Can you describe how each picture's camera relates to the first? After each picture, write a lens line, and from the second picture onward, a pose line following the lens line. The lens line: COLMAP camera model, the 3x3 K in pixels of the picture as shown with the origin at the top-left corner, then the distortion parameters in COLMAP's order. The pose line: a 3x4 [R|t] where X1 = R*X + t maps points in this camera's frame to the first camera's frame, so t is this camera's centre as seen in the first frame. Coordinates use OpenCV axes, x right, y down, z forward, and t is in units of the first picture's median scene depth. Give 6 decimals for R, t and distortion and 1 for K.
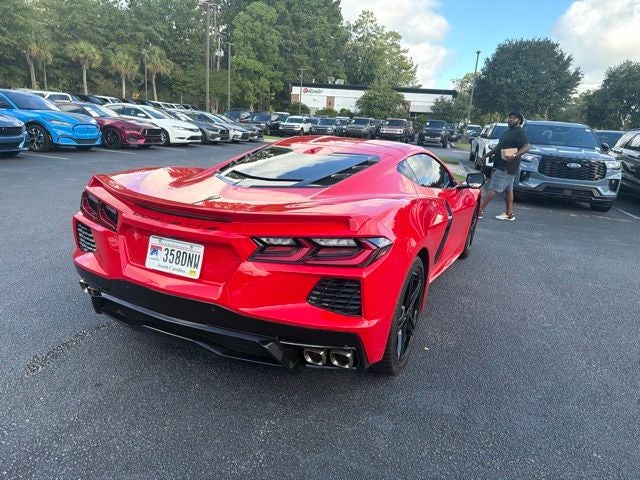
lens RADIAL K [[456.0, 0, 320.0], [0, 456.0, 240.0], [0, 0, 1]] dist [0.041913, -0.050903]
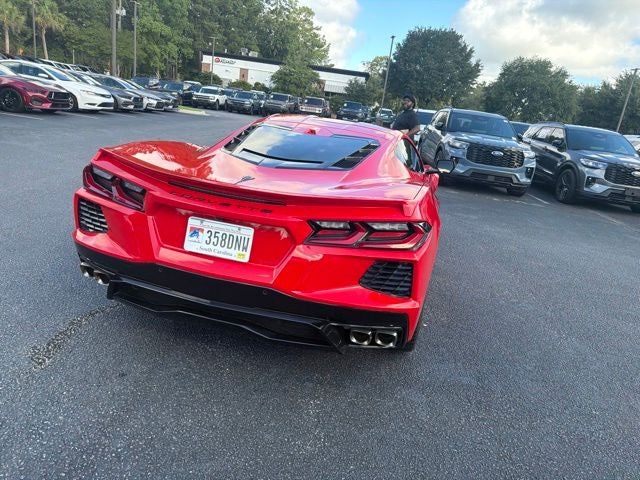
lens RADIAL K [[456.0, 0, 320.0], [0, 456.0, 240.0], [0, 0, 1]] dist [0.041913, -0.050903]
pose [[0.980815, 0.004463, 0.194890, -0.067156], [-0.013931, 0.998787, 0.047236, -0.002314], [-0.194443, -0.049045, 0.979687, 0.004353]]
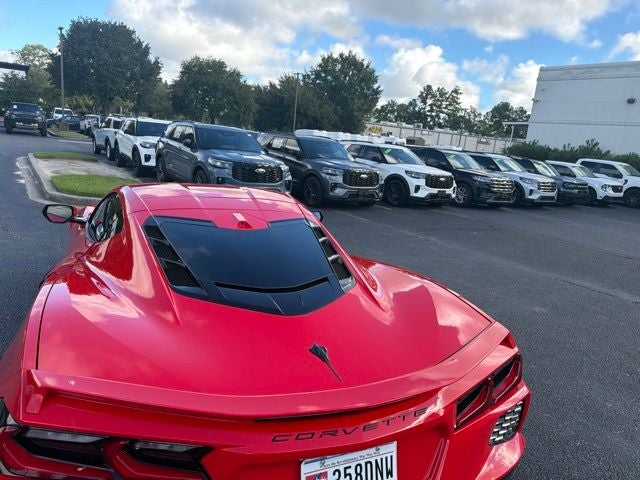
lens RADIAL K [[461.6, 0, 330.8], [0, 461.6, 239.1], [0, 0, 1]] dist [0.005362, -0.038681]
pose [[0.654488, -0.161457, 0.738632, -0.167986], [0.135944, 0.986141, 0.095102, -0.077167], [-0.743751, 0.038170, 0.667366, 0.134609]]
